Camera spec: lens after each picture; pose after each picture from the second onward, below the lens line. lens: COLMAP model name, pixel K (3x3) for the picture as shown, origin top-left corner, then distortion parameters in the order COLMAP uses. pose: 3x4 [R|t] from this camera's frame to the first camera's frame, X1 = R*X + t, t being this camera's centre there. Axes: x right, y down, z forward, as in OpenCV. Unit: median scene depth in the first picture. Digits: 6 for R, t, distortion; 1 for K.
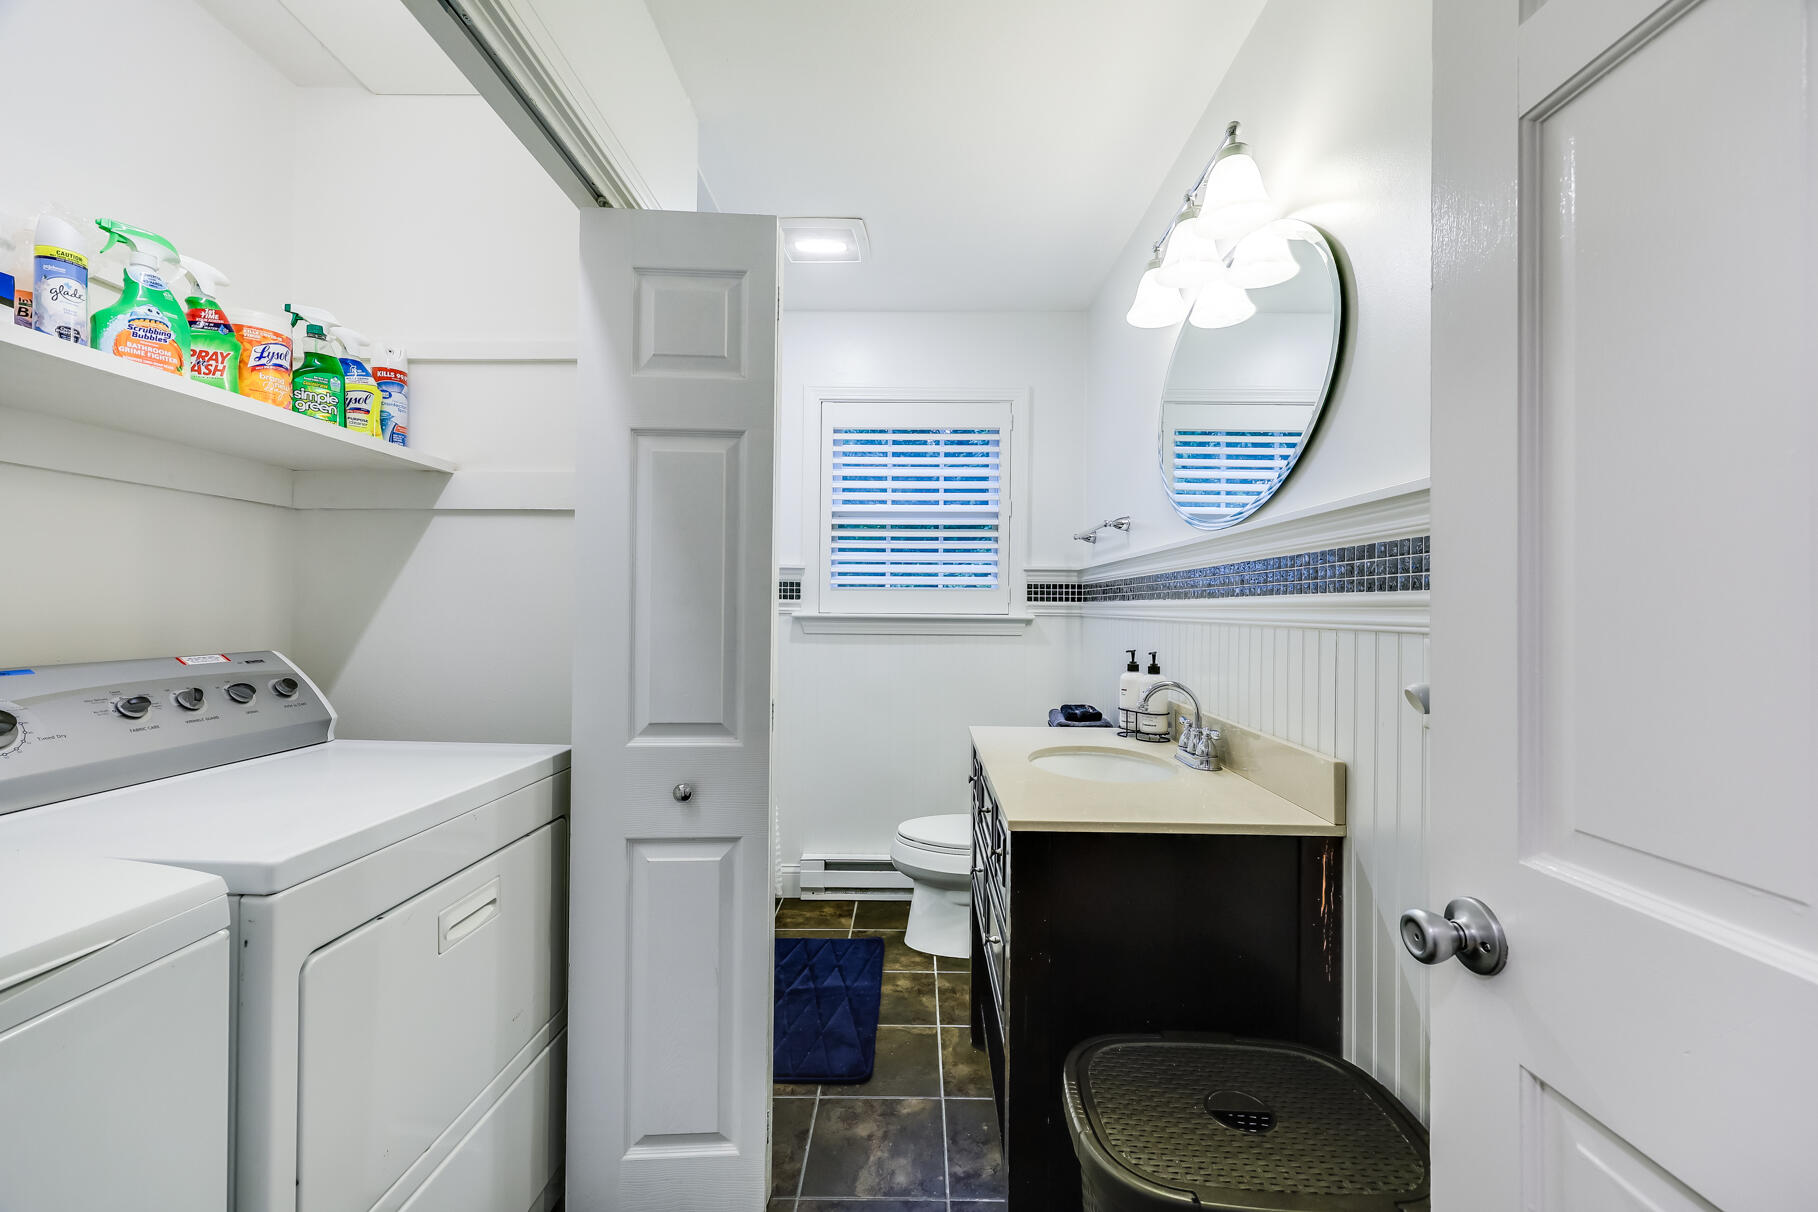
lens RADIAL K [[761.3, 0, 917.6], [0, 761.3, 606.1], [0, 0, 1]] dist [-0.001112, 0.000974]
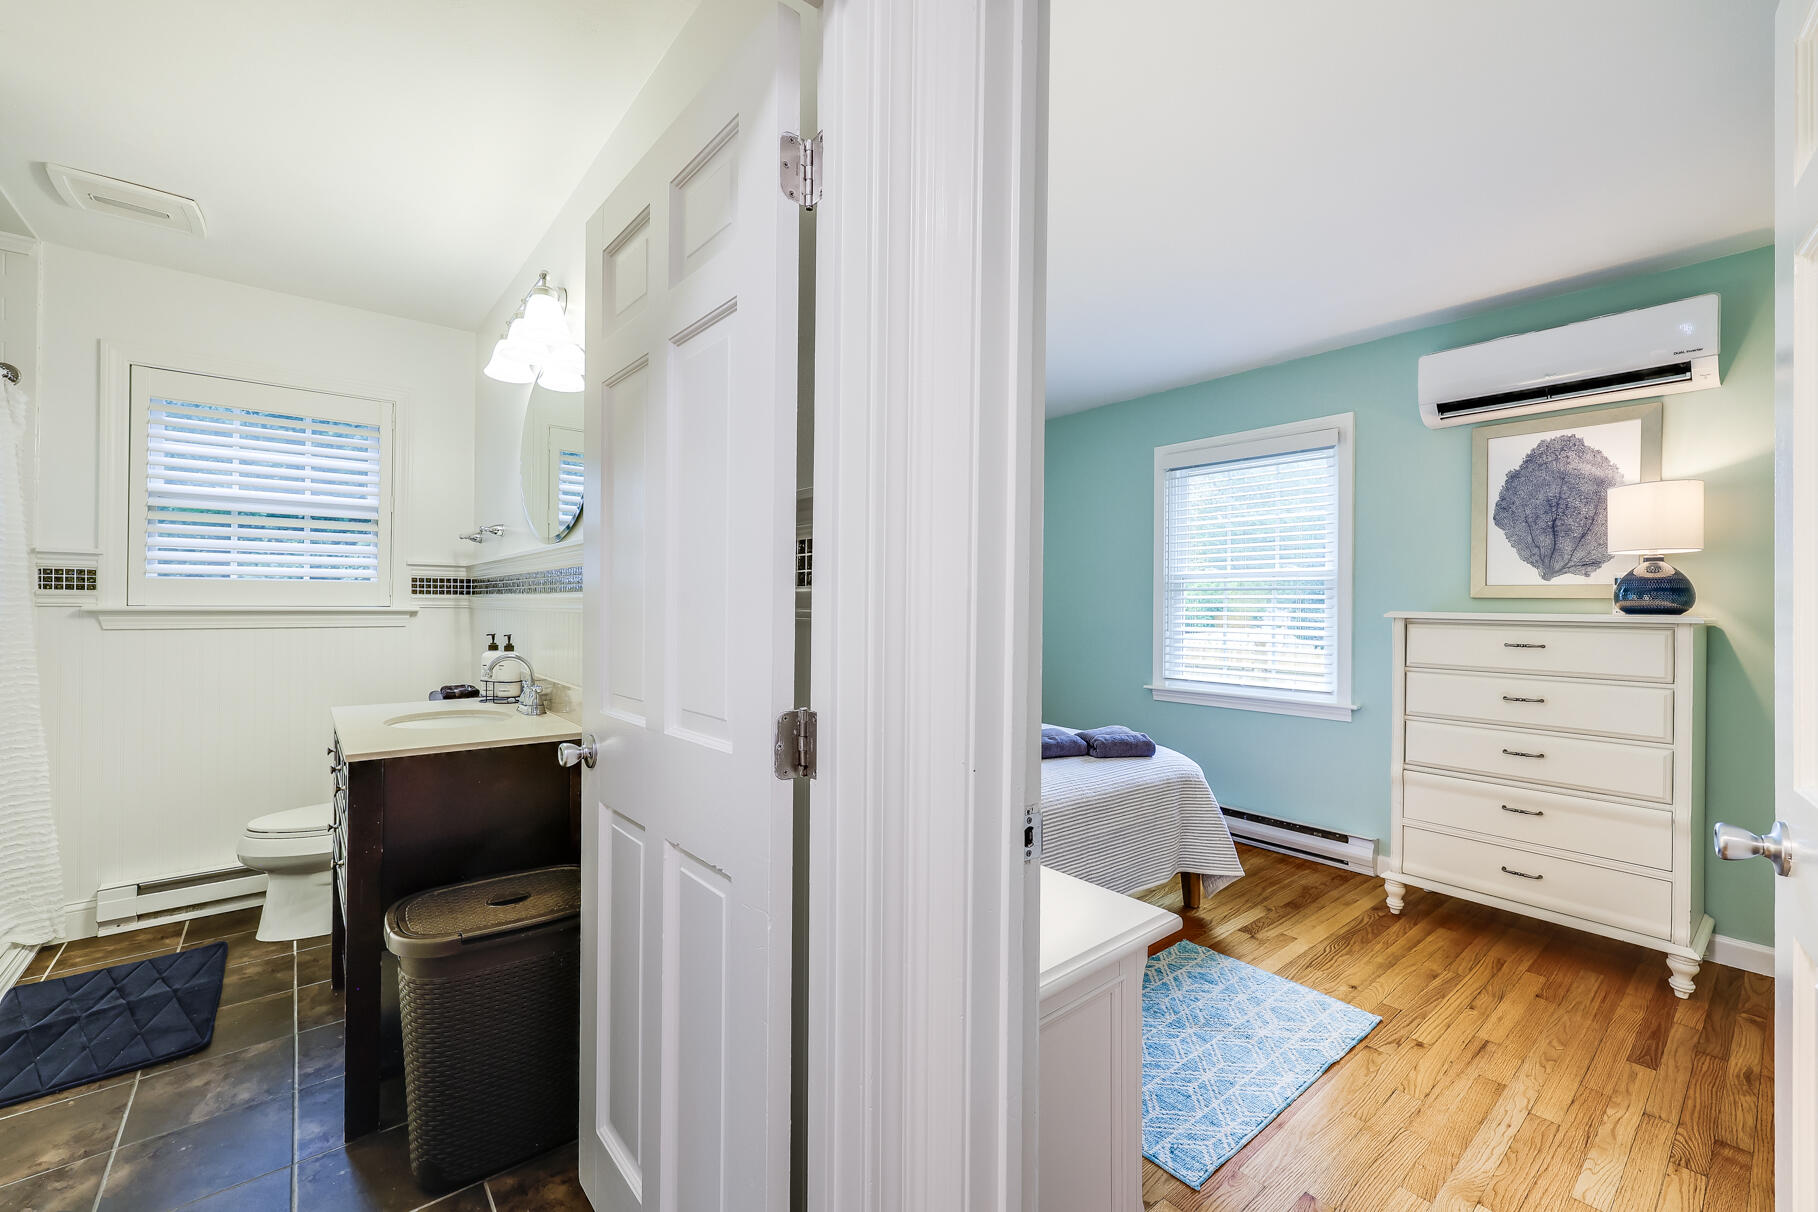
lens RADIAL K [[730.2, 0, 906.0], [0, 730.2, 603.5], [0, 0, 1]] dist [-0.005151, 0.000999]
pose [[0.763348, -0.000820, 0.645987, 0.016610], [-0.002715, 0.999986, 0.004478, 0.000482], [-0.645981, -0.005172, 0.763336, -0.243926]]
